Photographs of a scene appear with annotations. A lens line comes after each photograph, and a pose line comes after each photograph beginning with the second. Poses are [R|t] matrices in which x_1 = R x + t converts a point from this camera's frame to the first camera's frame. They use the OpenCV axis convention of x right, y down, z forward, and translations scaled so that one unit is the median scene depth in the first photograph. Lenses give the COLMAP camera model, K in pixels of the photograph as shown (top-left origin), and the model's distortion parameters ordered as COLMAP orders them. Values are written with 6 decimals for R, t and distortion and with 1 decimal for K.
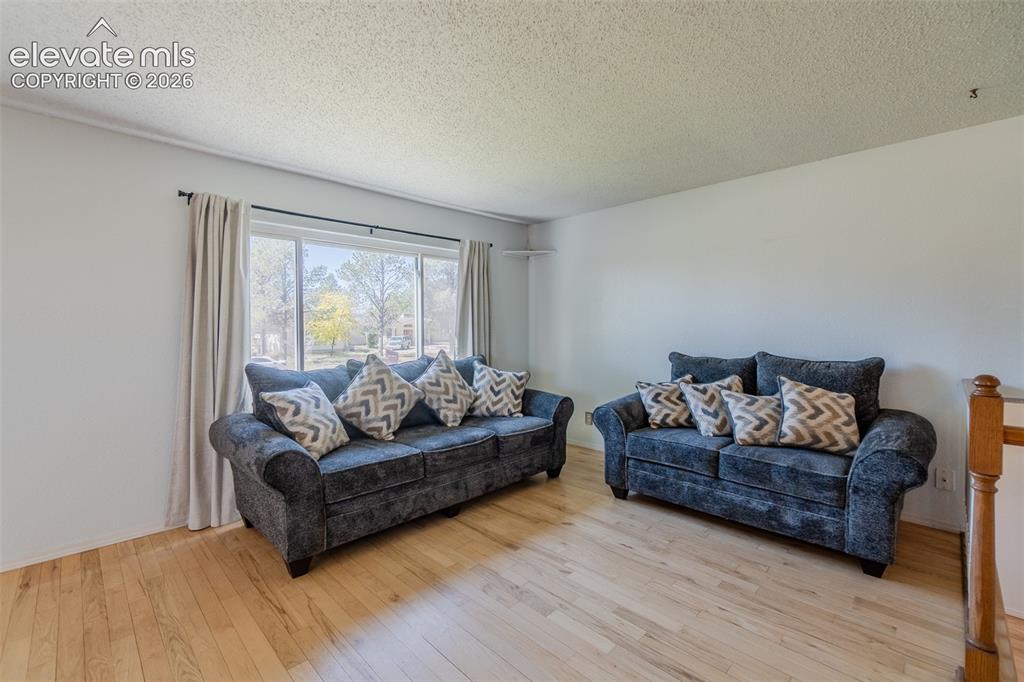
lens RADIAL K [[443.1, 0, 494.2], [0, 443.1, 326.1], [0, 0, 1]] dist [-0.007686, 0.002728]
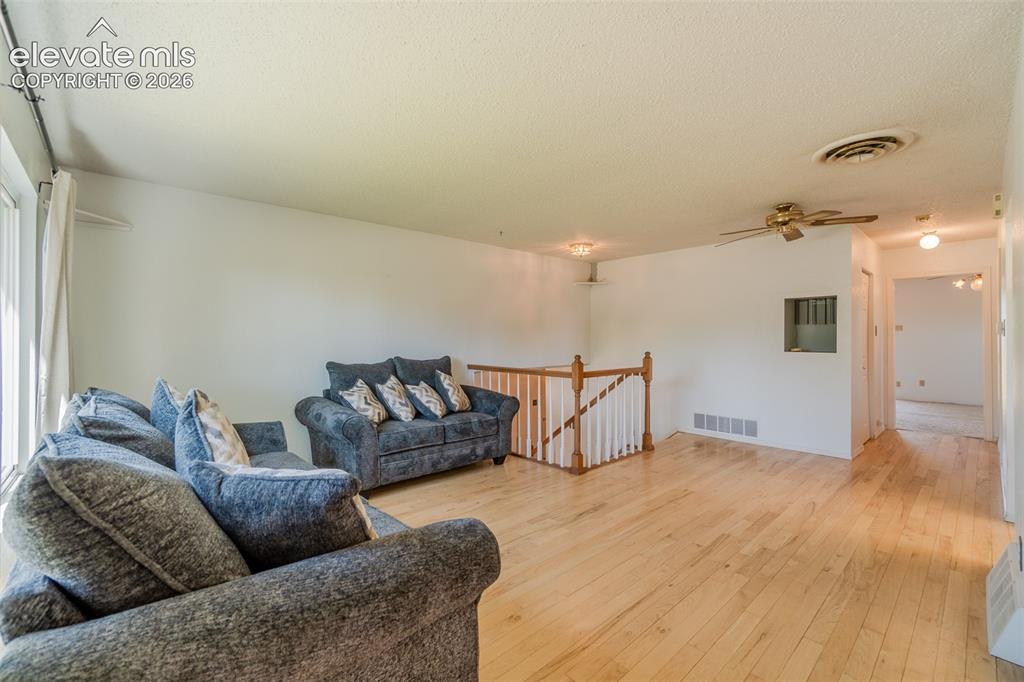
lens RADIAL K [[443.1, 0, 500.2], [0, 443.1, 338.5], [0, 0, 1]] dist [-0.007686, 0.002728]
pose [[0.008737, 0.008676, 0.999924, -0.947384], [0.000242, 0.999962, -0.008678, 0.017557], [-0.999962, 0.000318, 0.008735, 0.827092]]
